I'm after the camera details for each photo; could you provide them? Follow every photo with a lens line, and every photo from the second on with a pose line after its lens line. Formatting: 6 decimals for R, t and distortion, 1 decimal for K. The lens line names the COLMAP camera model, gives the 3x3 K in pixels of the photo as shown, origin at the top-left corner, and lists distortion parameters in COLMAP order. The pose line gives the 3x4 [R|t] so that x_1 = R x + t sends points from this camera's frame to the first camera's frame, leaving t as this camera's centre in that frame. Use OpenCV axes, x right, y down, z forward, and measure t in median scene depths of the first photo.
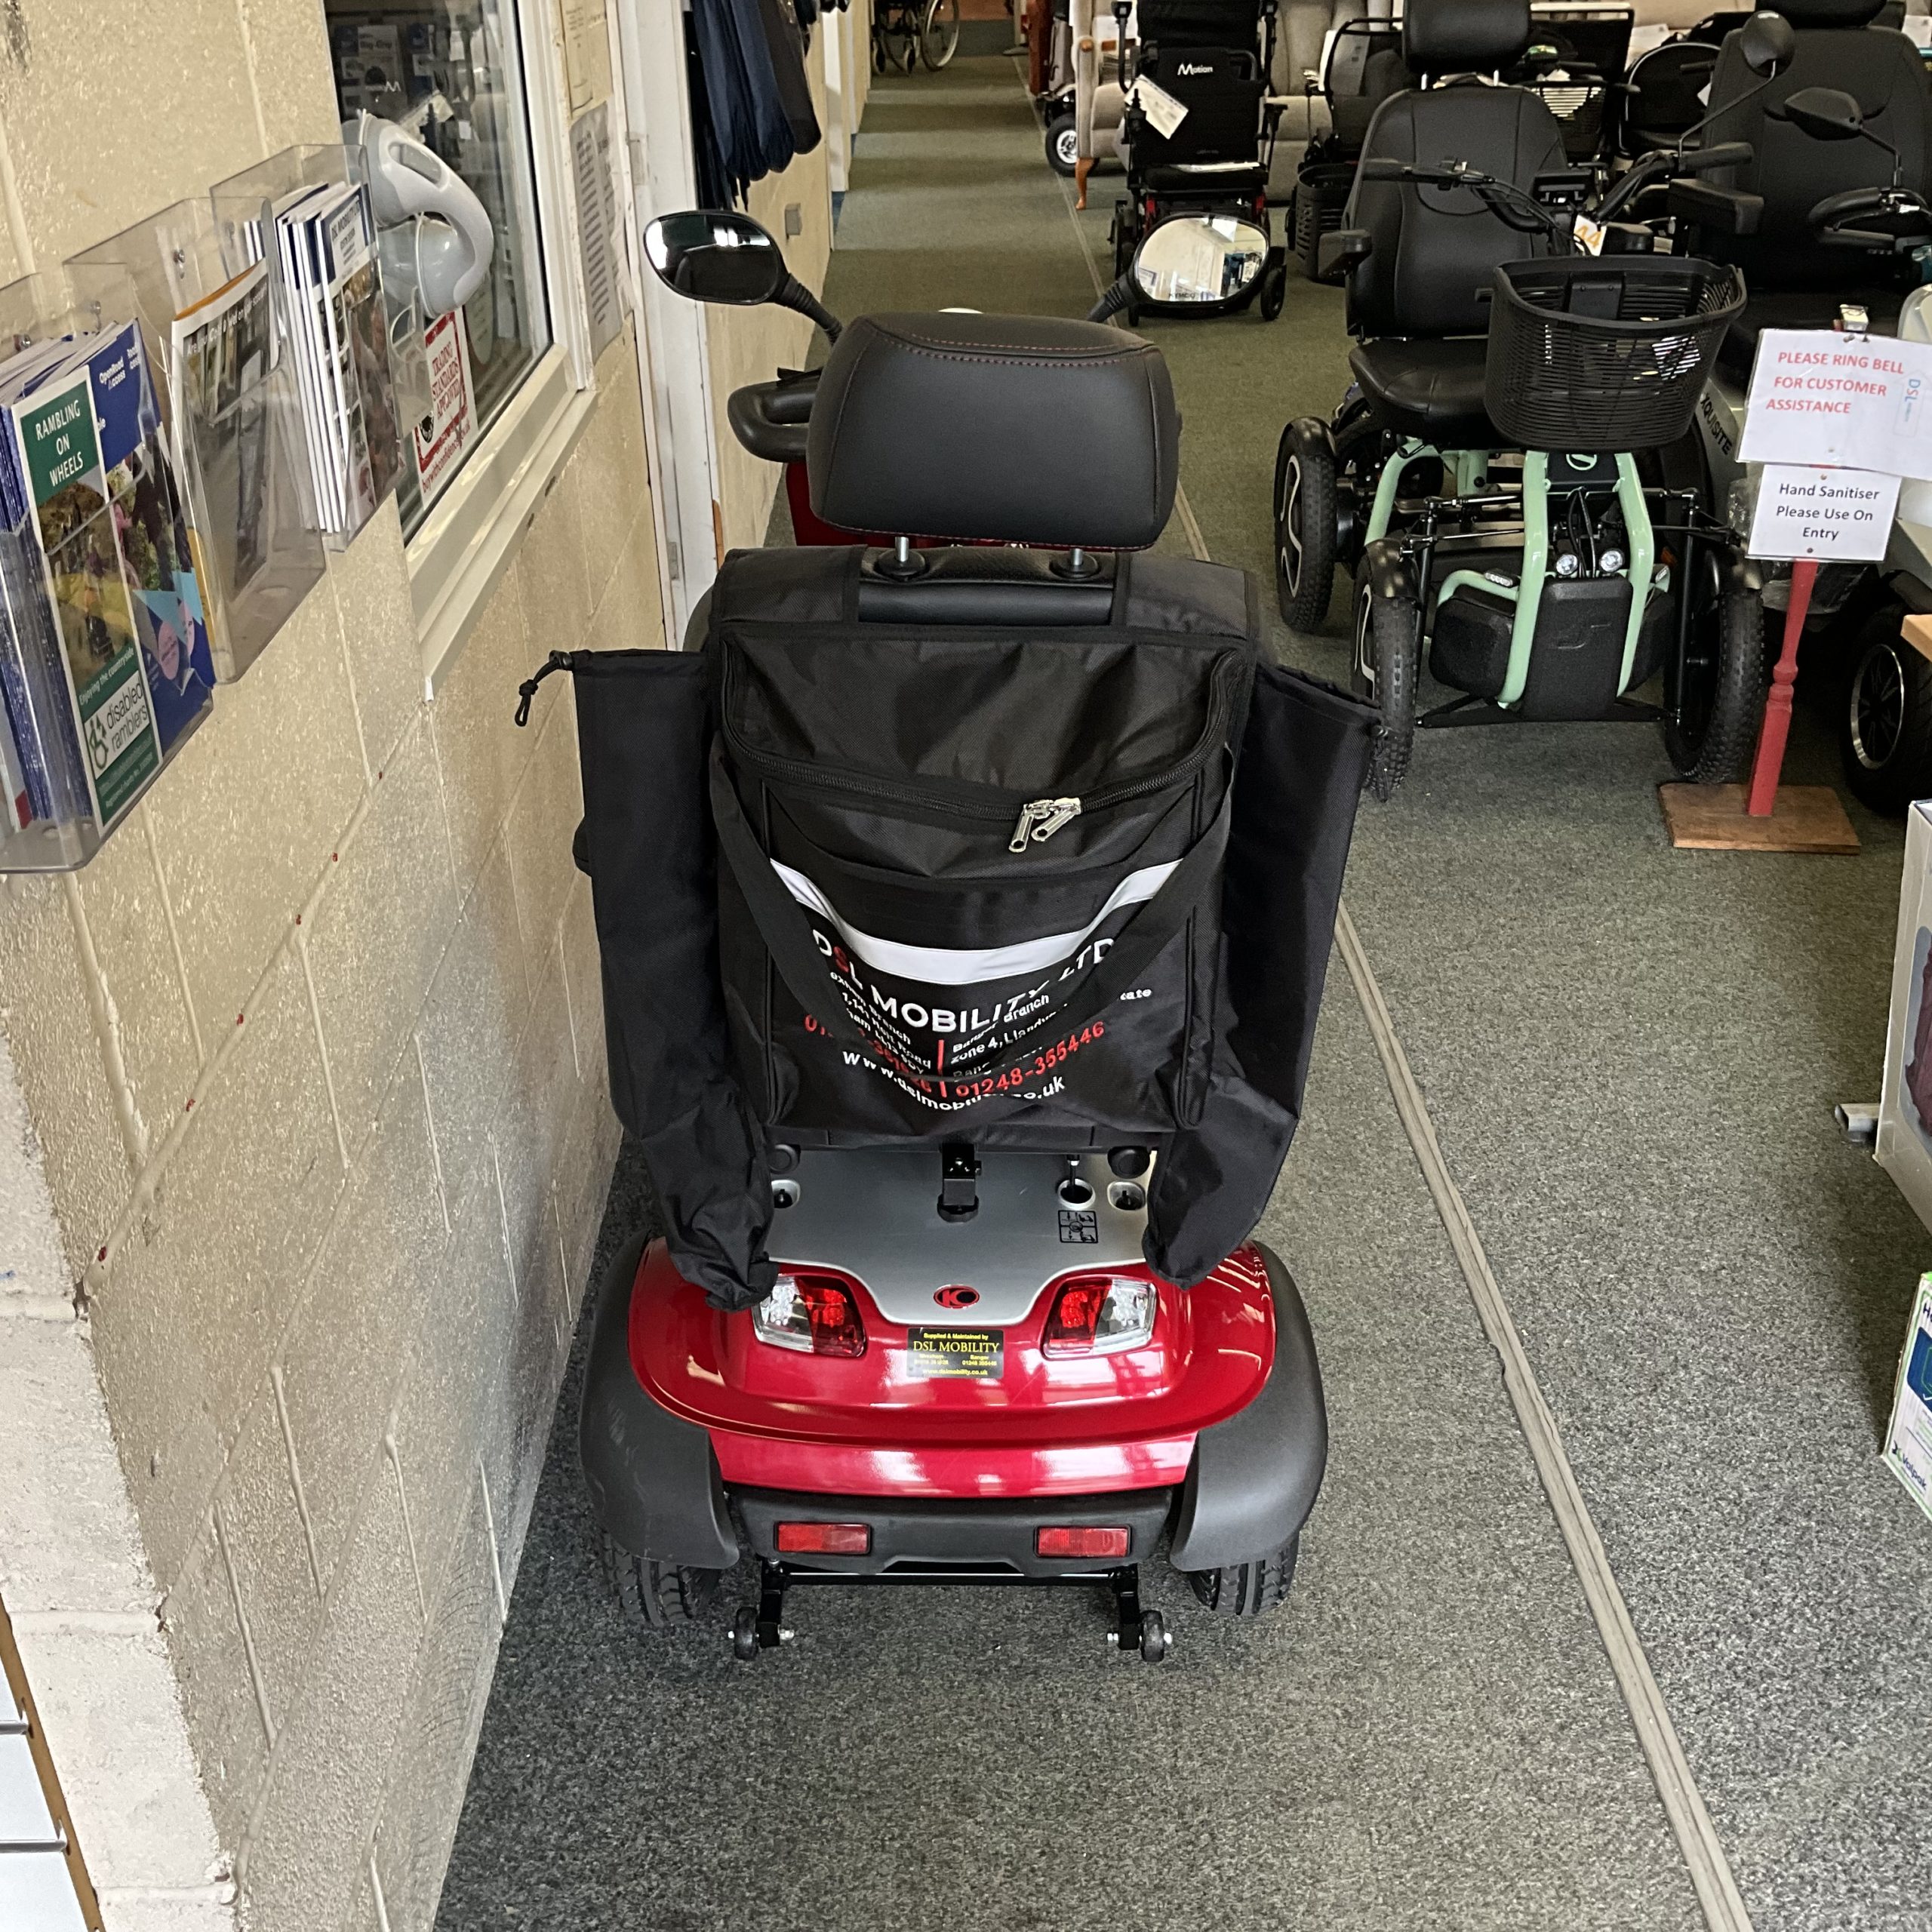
lens RADIAL K [[2070.2, 0, 1004.6], [0, 2070.2, 971.9], [0, 0, 1]] dist [0.132828, -0.283688]
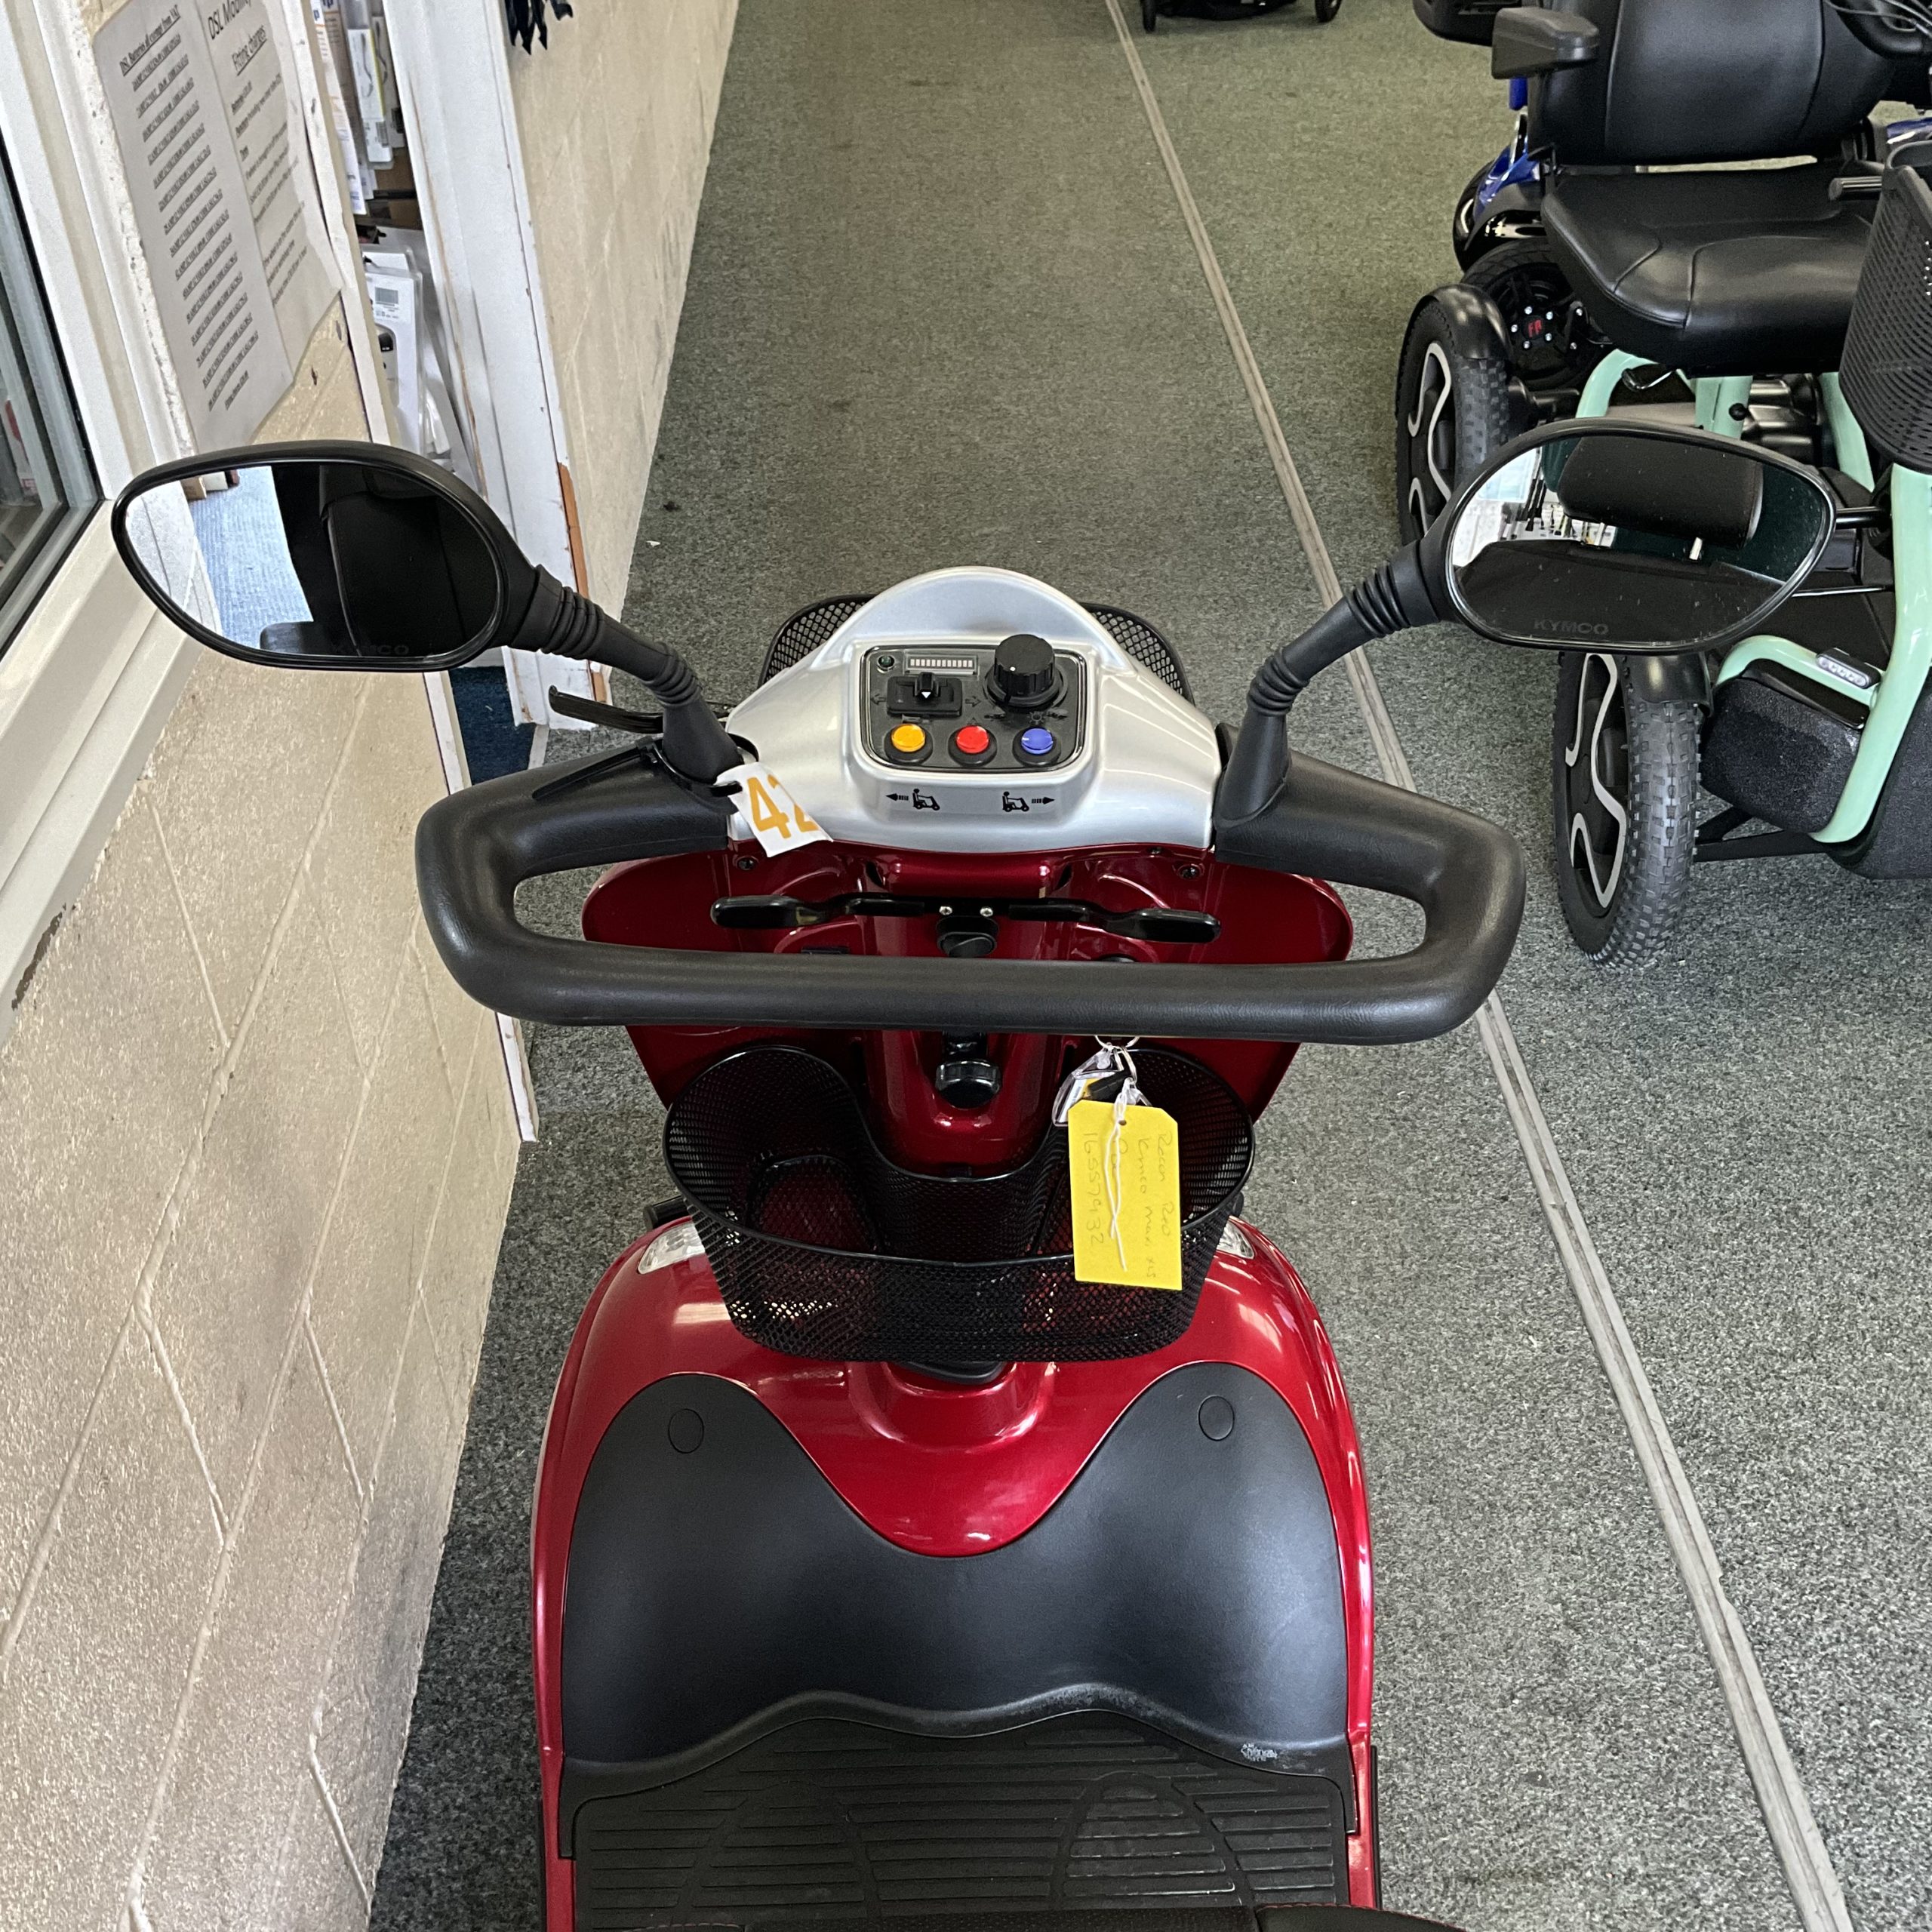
lens RADIAL K [[2070.2, 0, 1004.6], [0, 2070.2, 971.9], [0, 0, 1]] dist [0.132828, -0.283688]
pose [[0.999730, -0.021102, 0.009680, -0.012887], [0.019204, 0.985944, 0.165970, -0.206362], [-0.013046, -0.165739, 0.986083, 0.389452]]
